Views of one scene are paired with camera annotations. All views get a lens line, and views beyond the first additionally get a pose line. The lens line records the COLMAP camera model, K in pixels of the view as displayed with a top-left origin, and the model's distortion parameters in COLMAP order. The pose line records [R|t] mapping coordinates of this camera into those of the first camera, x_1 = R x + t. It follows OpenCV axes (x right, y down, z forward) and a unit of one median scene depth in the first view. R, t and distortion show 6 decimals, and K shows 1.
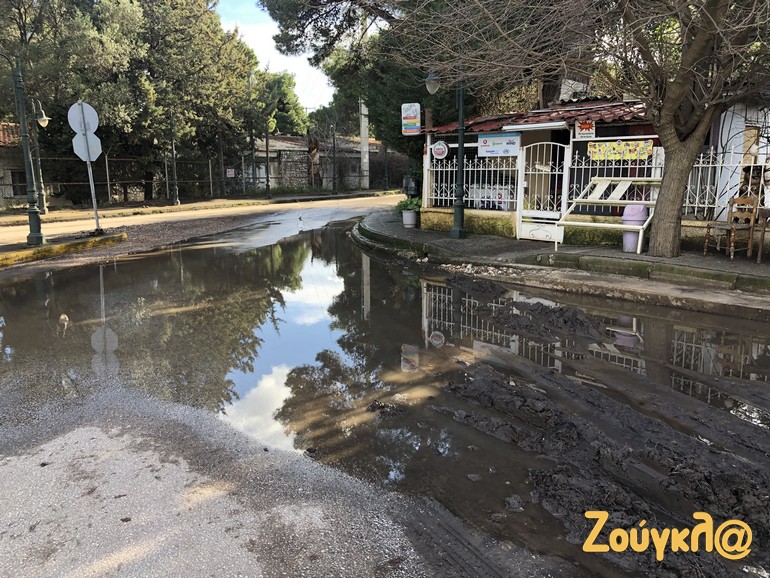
lens RADIAL K [[620.4, 0, 385.8], [0, 620.4, 322.1], [0, 0, 1]] dist [-0.009061, -0.004710]
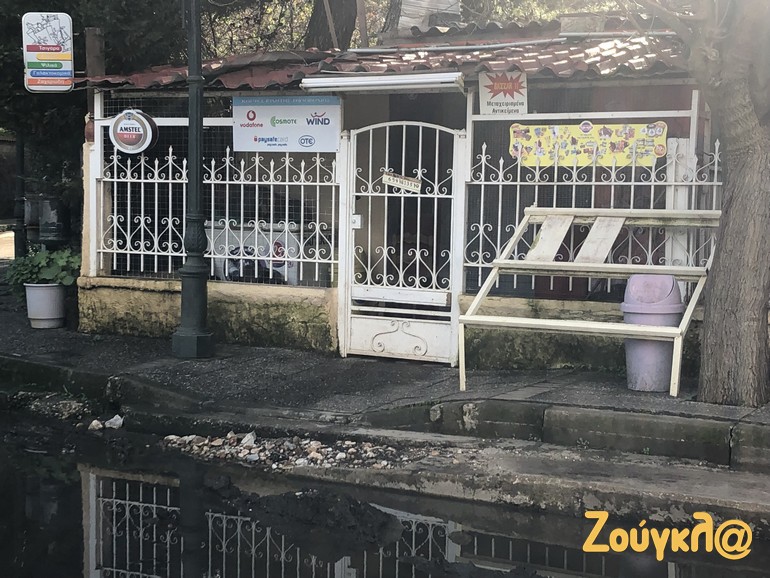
lens RADIAL K [[1337.2, 0, 385.0], [0, 1337.2, 289.0], [0, 0, 1]] dist [0.343568, -1.710201]
pose [[0.946879, -0.003019, 0.321577, -0.041007], [0.055388, 0.986544, -0.153827, -0.046002], [-0.316785, 0.163467, 0.934305, 0.194680]]
